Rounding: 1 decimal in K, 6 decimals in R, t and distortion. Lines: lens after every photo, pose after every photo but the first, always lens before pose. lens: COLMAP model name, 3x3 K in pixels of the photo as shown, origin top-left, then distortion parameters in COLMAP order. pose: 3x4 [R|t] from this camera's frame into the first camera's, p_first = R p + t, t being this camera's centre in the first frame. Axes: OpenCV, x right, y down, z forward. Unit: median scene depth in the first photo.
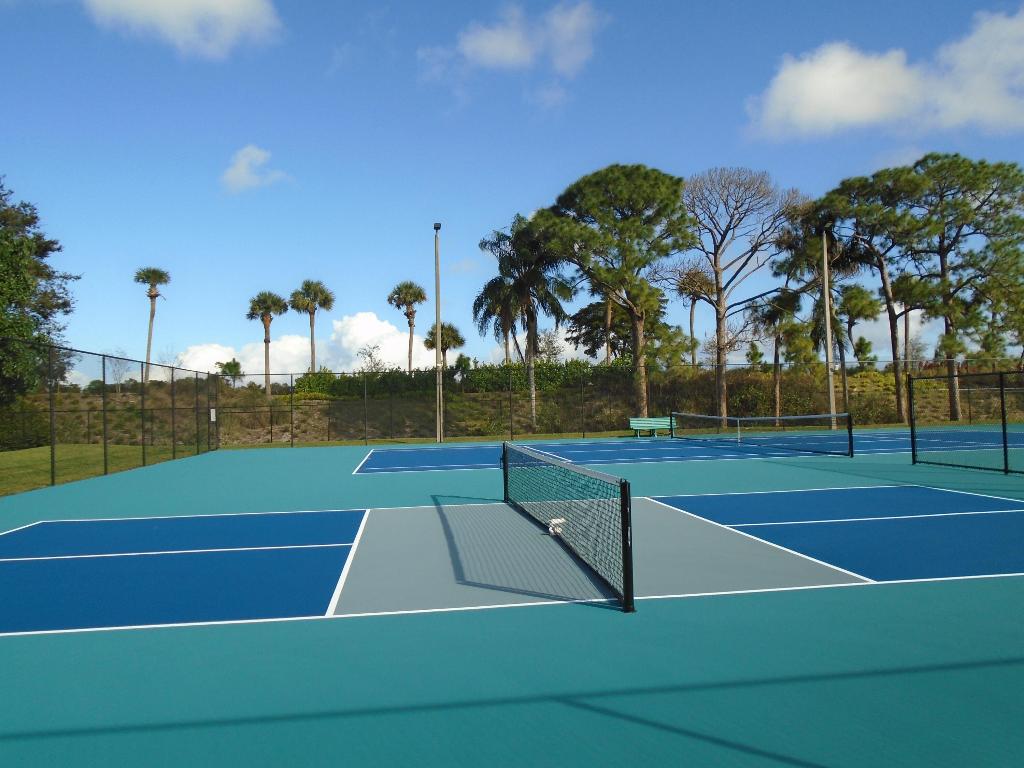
lens RADIAL K [[774.8, 0, 512.3], [0, 774.8, 380.3], [0, 0, 1]] dist [-0.010936, 0.002375]
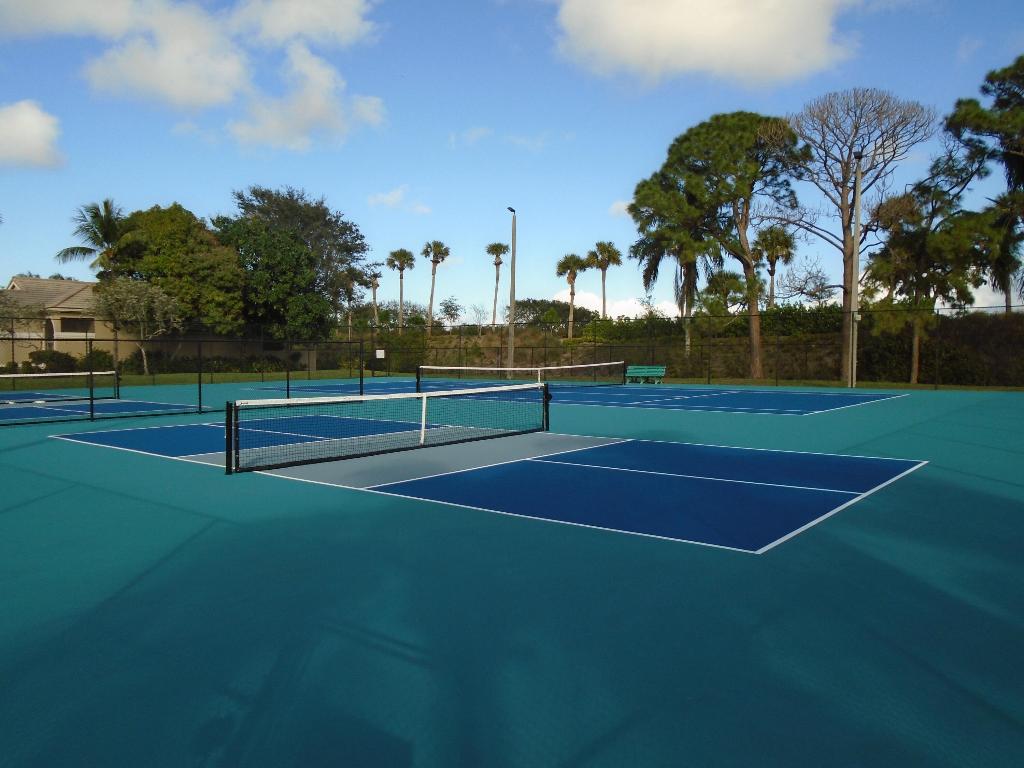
lens RADIAL K [[774.8, 0, 512.7], [0, 774.8, 387.4], [0, 0, 1]] dist [-0.010936, 0.002375]
pose [[0.678010, 0.059960, -0.732603, 0.637113], [0.007933, 0.996012, 0.088861, -0.015276], [0.735010, -0.066060, 0.674831, 0.101469]]
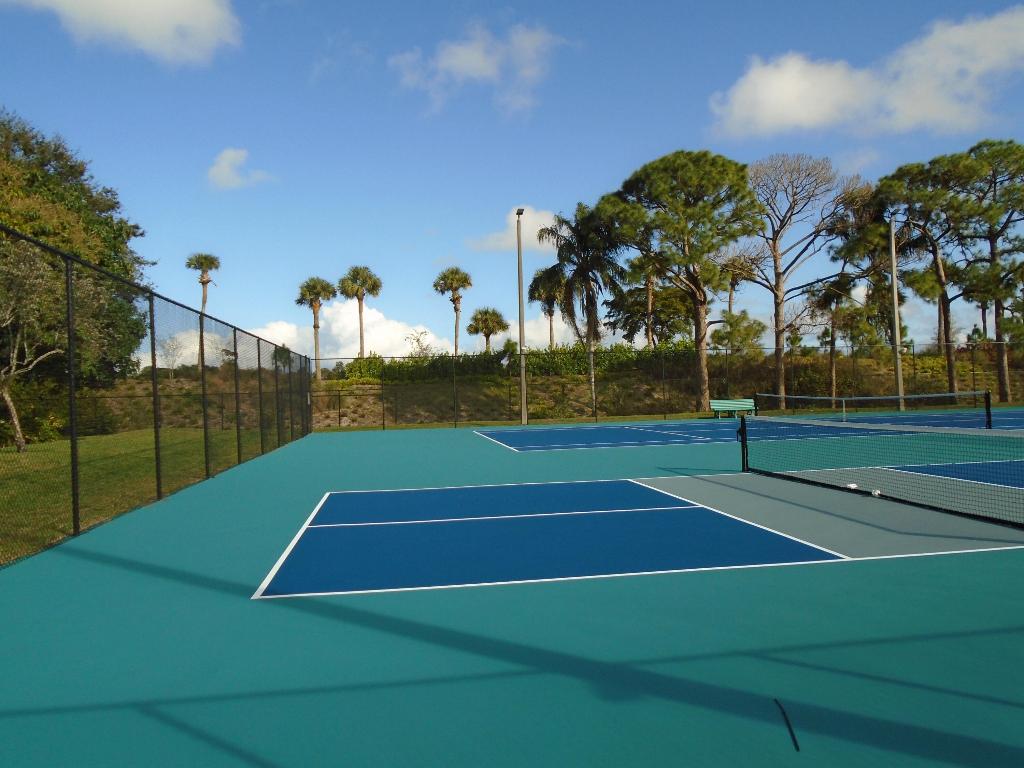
lens RADIAL K [[774.8, 0, 510.6], [0, 774.8, 383.0], [0, 0, 1]] dist [-0.010936, 0.002375]
pose [[0.999841, -0.004081, 0.017361, -0.097942], [0.003721, 0.999779, 0.020683, 0.003148], [-0.017442, -0.020615, 0.999635, -0.013192]]
